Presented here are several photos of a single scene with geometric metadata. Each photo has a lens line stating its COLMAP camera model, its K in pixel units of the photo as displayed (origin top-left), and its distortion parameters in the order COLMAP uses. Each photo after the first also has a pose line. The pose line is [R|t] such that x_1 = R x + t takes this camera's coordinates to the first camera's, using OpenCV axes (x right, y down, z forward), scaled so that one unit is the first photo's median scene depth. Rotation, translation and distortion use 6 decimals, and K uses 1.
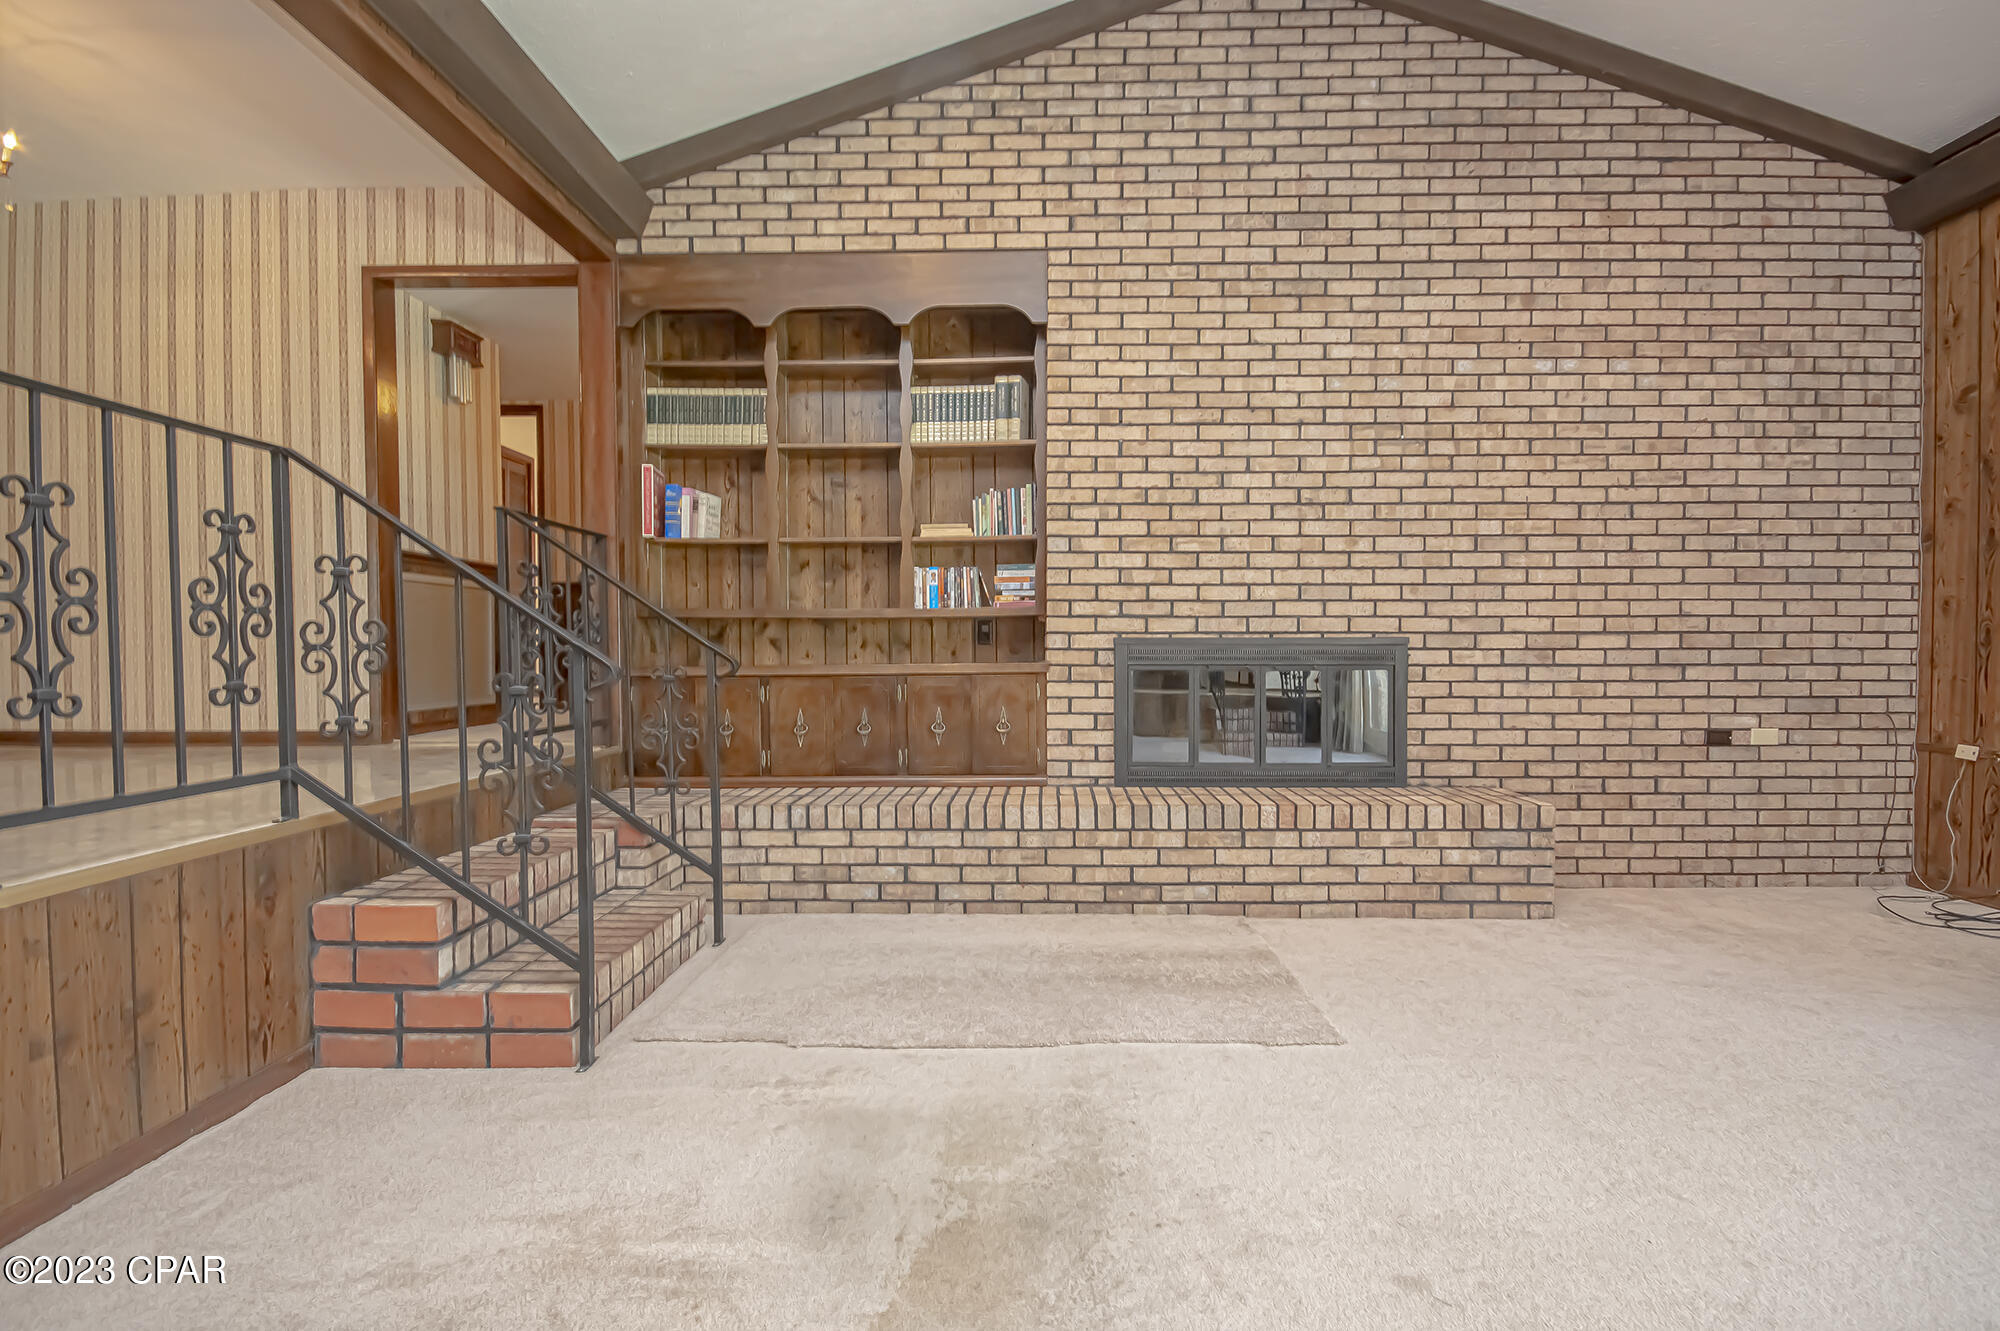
lens RADIAL K [[879.8, 0, 1018.5], [0, 879.8, 664.9], [0, 0, 1]] dist [0.004606, -0.006080]
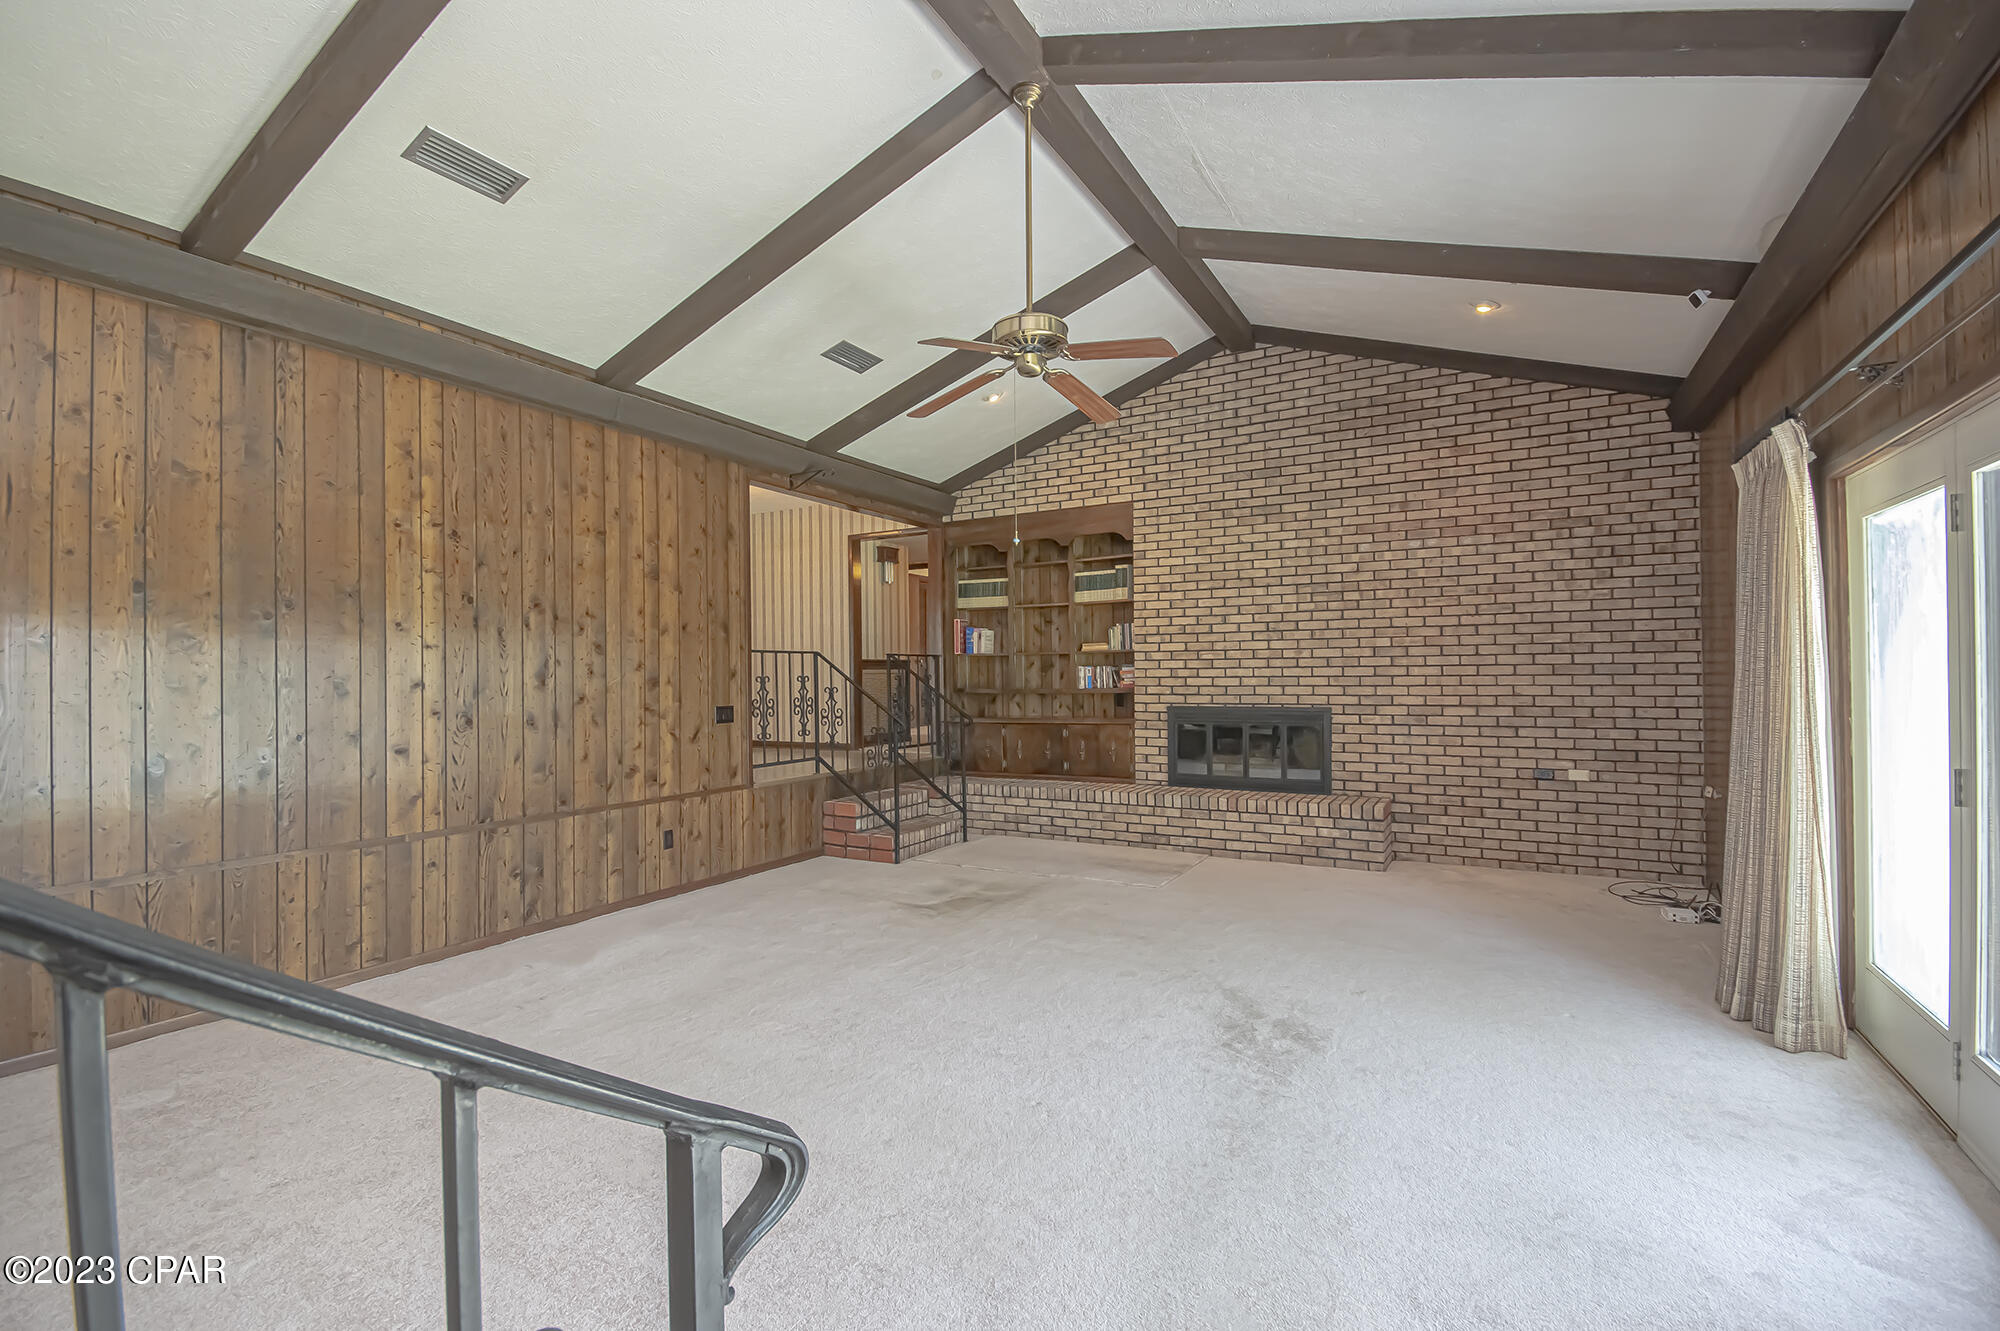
lens RADIAL K [[879.8, 0, 1016.2], [0, 879.8, 664.5], [0, 0, 1]] dist [0.004606, -0.006080]
pose [[0.884245, -0.012902, -0.466844, 0.699742], [0.000243, 0.999631, -0.027166, -0.068461], [0.467023, 0.023908, 0.883922, -0.800362]]
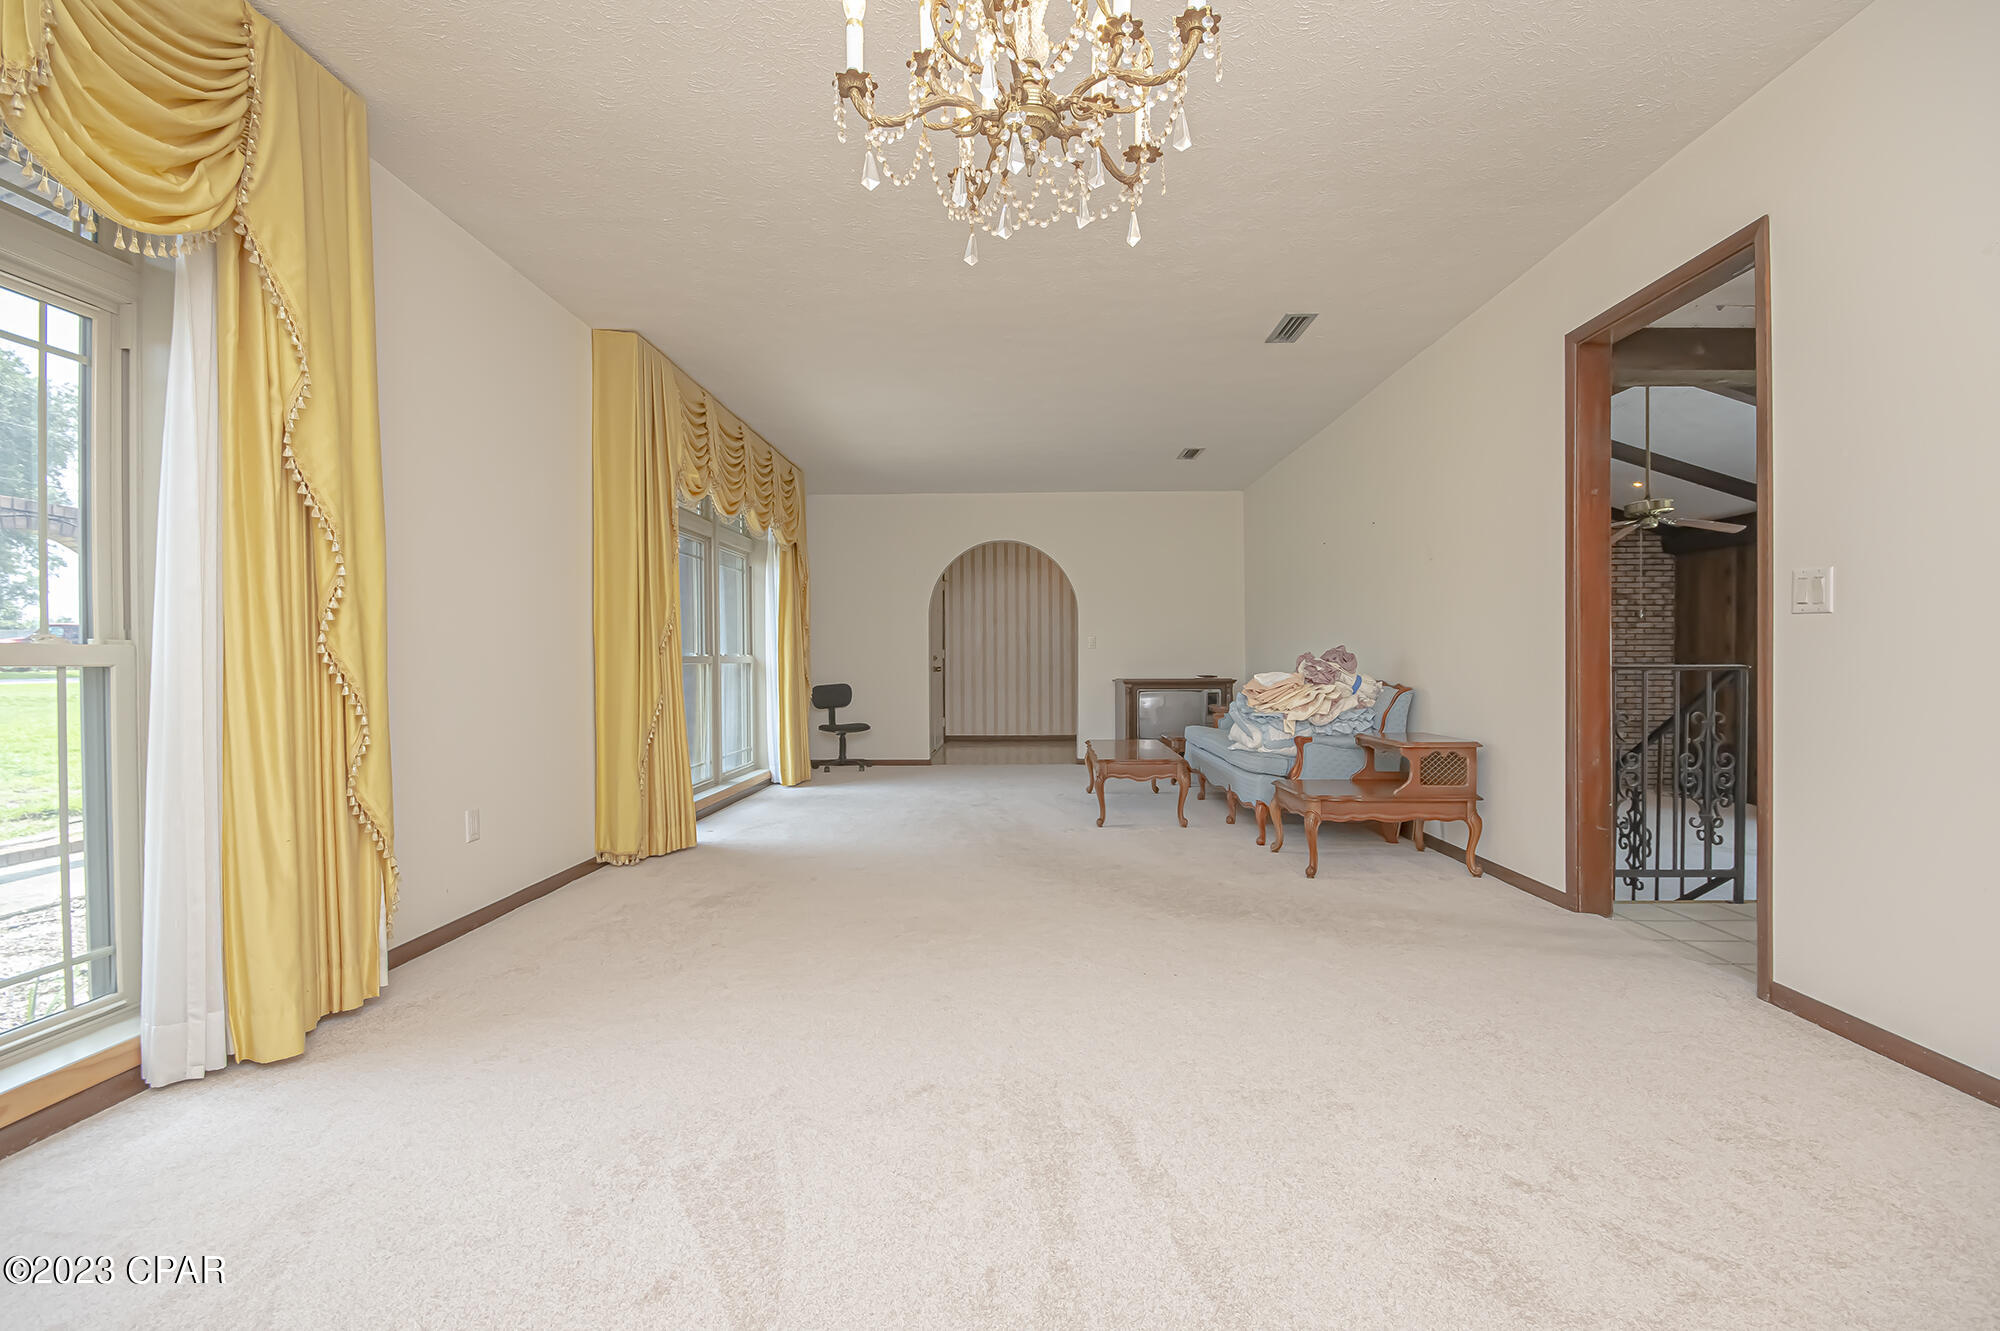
lens RADIAL K [[879.8, 0, 999.8], [0, 879.8, 673.5], [0, 0, 1]] dist [0.004606, -0.006080]
pose [[0.999902, -0.004421, -0.013314, -1.071155], [0.004387, 0.999987, -0.002555, -0.114592], [0.013325, 0.002496, 0.999908, -1.813164]]
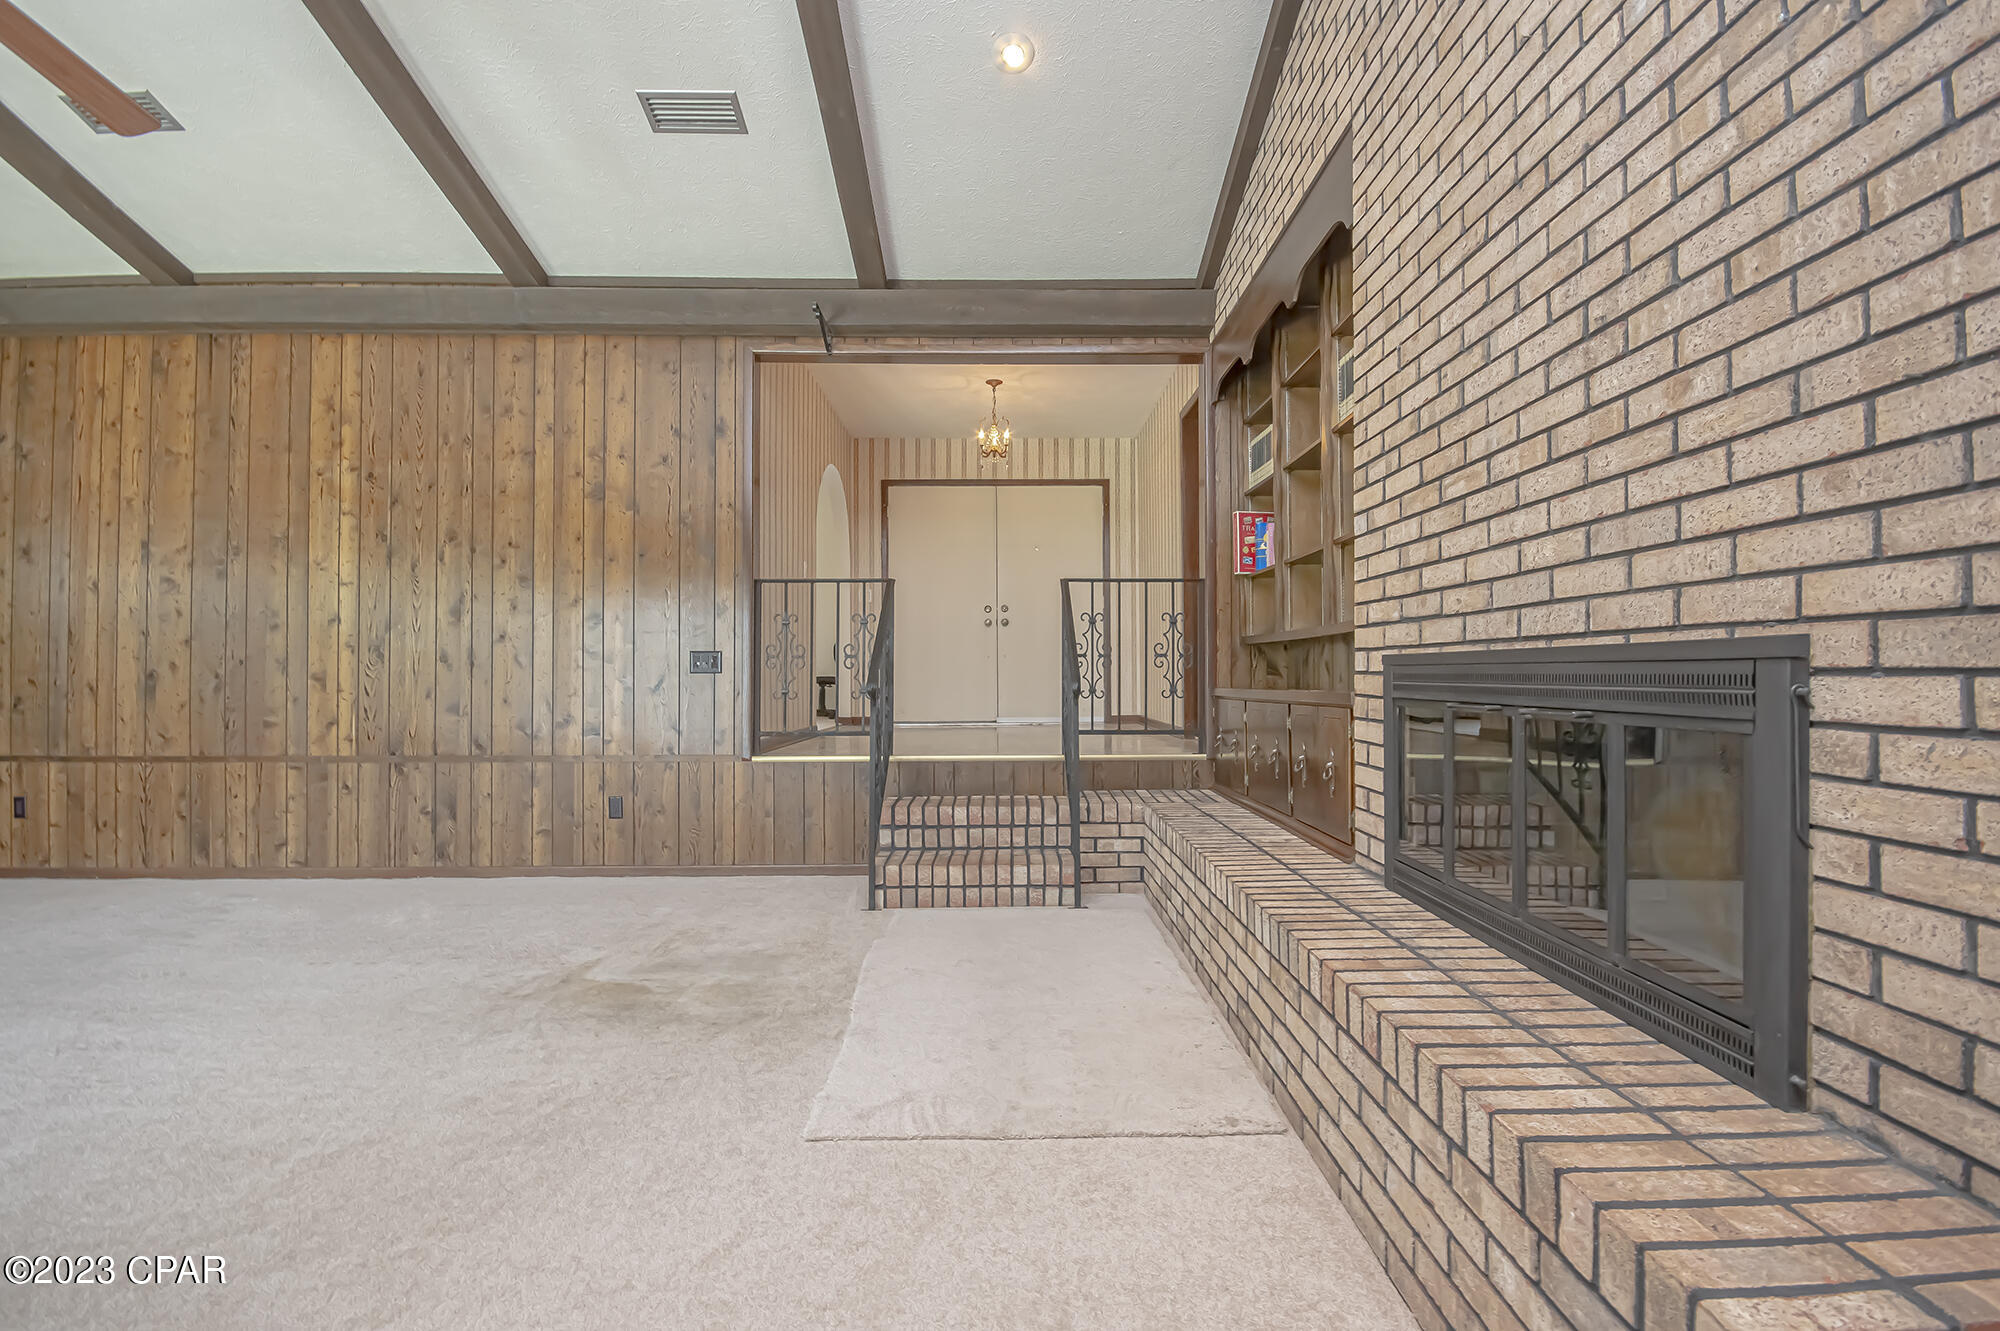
lens RADIAL K [[879.8, 0, 1015.9], [0, 879.8, 666.8], [0, 0, 1]] dist [0.004606, -0.006080]
pose [[0.033687, -0.007878, -0.999401, 0.746313], [-0.015203, 0.999849, -0.008394, -0.012991], [0.999317, 0.015477, 0.033562, 0.710498]]
